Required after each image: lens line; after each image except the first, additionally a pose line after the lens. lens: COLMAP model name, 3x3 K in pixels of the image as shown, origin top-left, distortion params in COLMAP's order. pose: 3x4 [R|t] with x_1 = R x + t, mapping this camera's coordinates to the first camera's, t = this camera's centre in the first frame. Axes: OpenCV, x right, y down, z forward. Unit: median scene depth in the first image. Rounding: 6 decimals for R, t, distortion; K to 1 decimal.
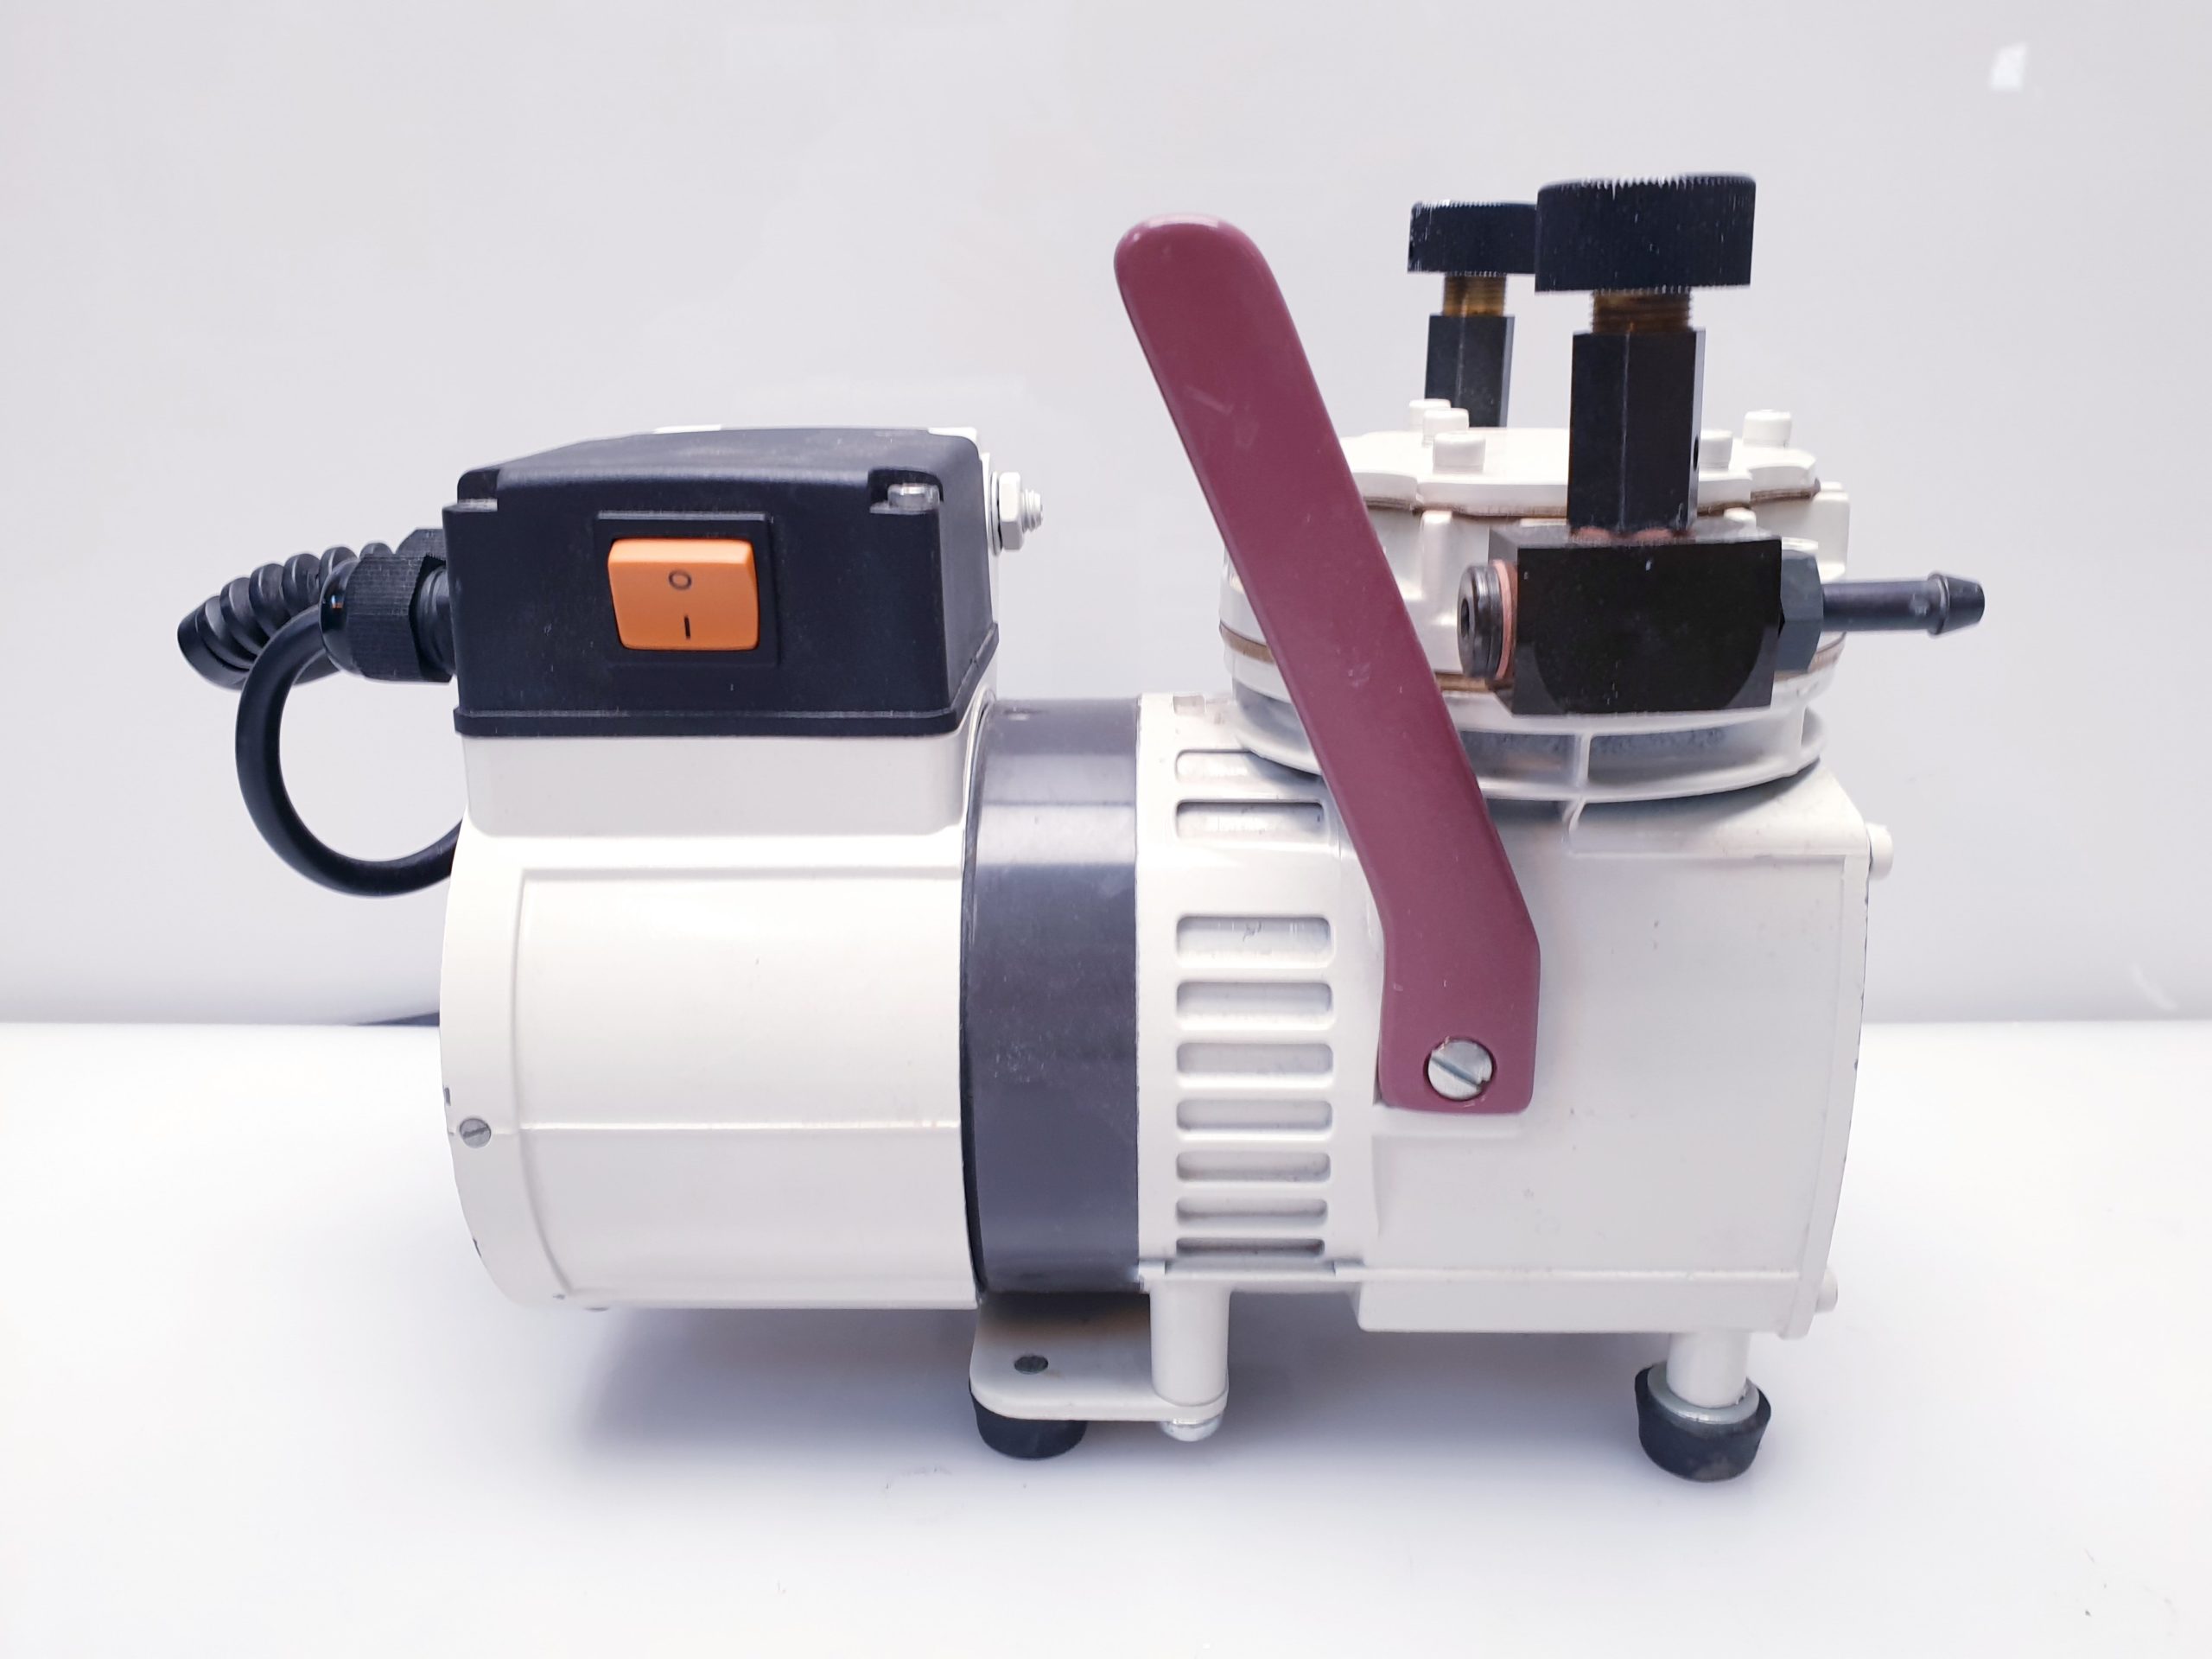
lens RADIAL K [[1674.9, 0, 1106.0], [0, 1674.9, 829.5], [0, 0, 1]] dist [-0.001494, -0.001988]
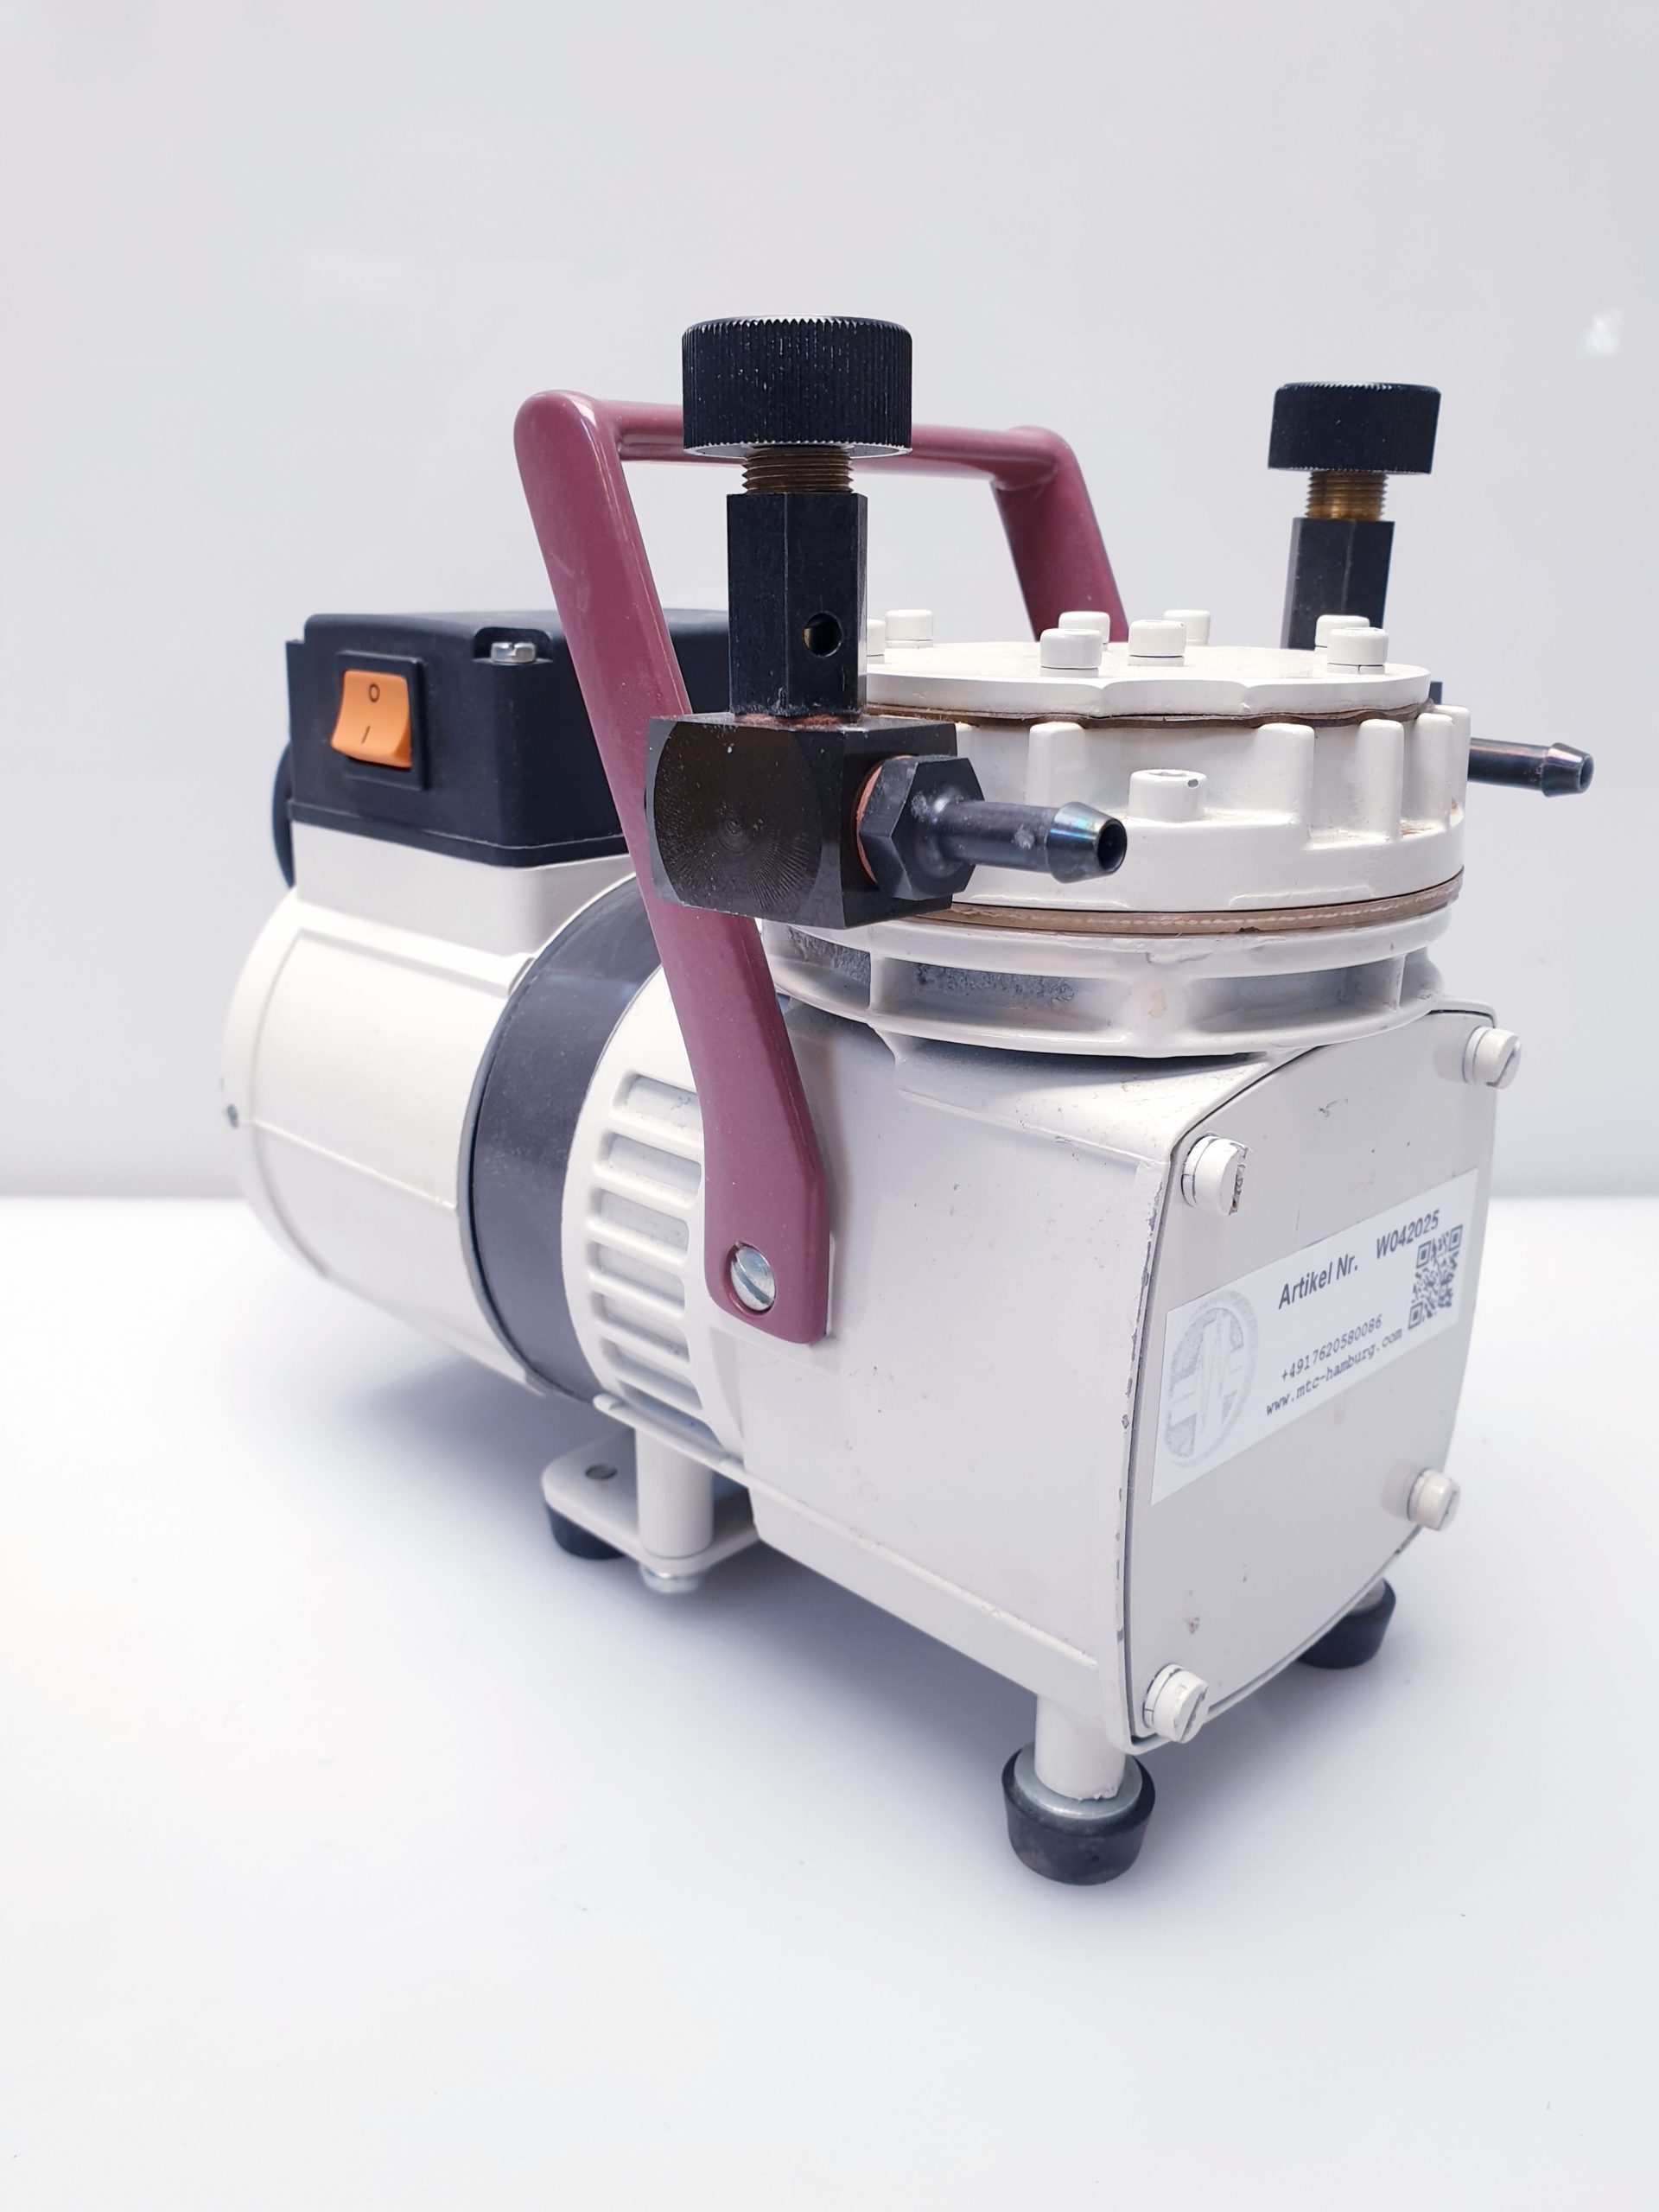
lens RADIAL K [[1655.9, 0, 829.5], [0, 1655.9, 1106.0], [0, 0, 1]] dist [0.034536, 0.000347]
pose [[0.757871, 0.227449, -0.611472, 0.784006], [-0.223895, 0.971014, 0.083686, -0.042805], [0.612782, 0.073483, 0.786828, 0.261940]]
